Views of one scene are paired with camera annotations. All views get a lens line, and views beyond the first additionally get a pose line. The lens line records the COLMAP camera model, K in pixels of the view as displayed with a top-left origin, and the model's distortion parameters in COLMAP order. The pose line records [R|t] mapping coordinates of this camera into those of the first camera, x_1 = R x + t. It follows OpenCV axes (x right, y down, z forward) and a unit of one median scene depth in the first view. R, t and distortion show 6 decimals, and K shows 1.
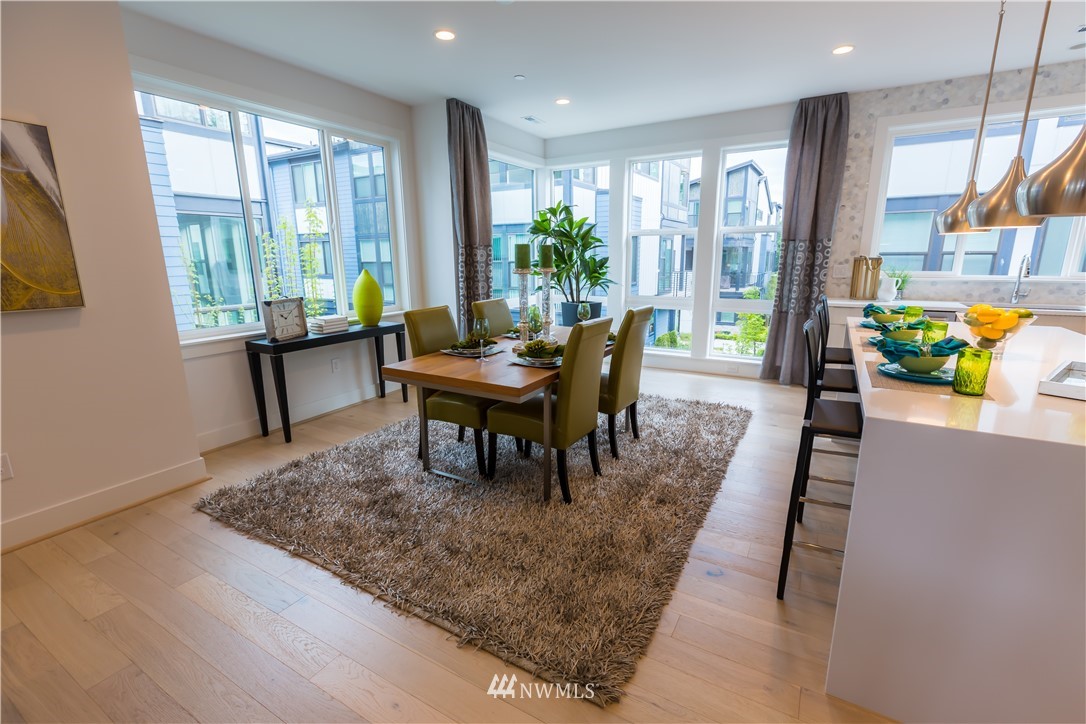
lens RADIAL K [[481.5, 0, 544.9], [0, 481.5, 364.3], [0, 0, 1]] dist [0.000419, -0.000864]
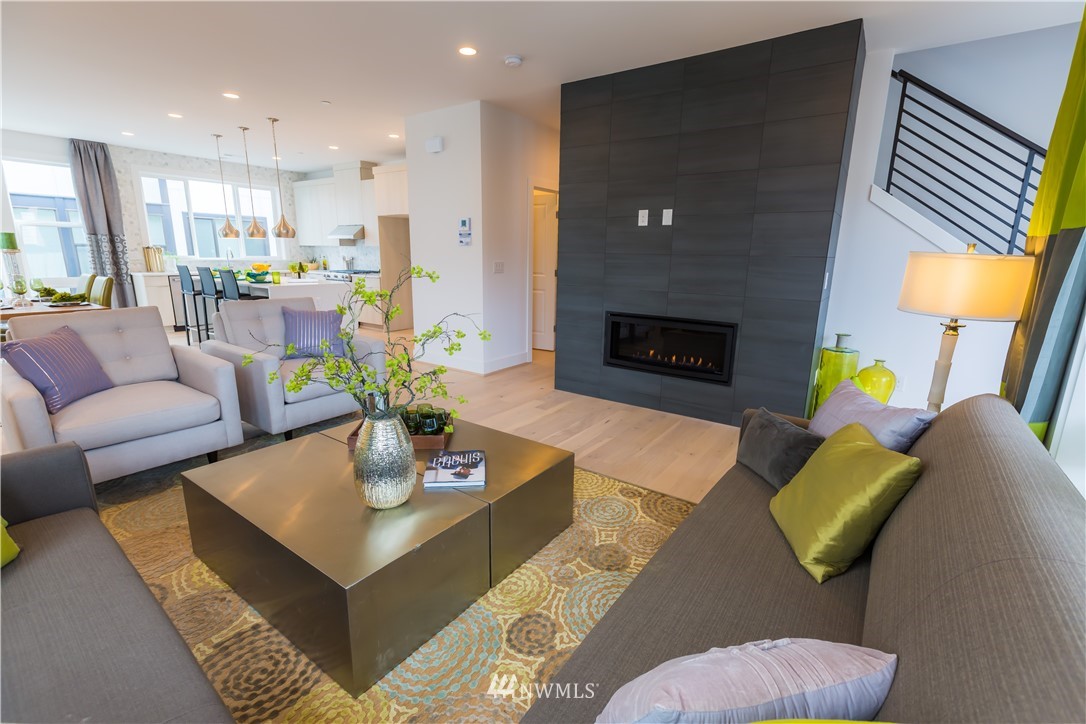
lens RADIAL K [[481.5, 0, 547.5], [0, 481.5, 363.5], [0, 0, 1]] dist [0.000419, -0.000864]
pose [[0.082466, -0.212953, 0.973576, -0.942891], [0.201085, 0.960367, 0.193031, 0.122997], [-0.976096, 0.179853, 0.122020, -0.488246]]
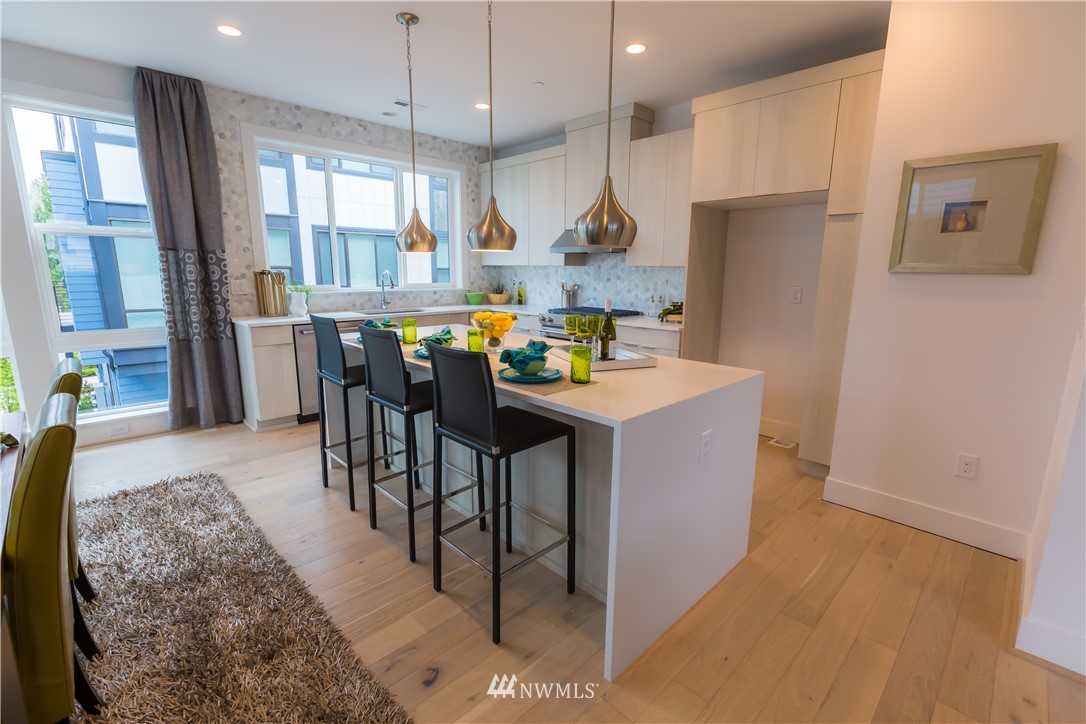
lens RADIAL K [[481.5, 0, 547.4], [0, 481.5, 363.7], [0, 0, 1]] dist [0.000419, -0.000864]
pose [[0.257098, -0.176733, 0.950088, -0.116372], [0.201153, 0.971388, 0.126262, -0.055833], [-0.945219, 0.158651, 0.285292, 0.241032]]
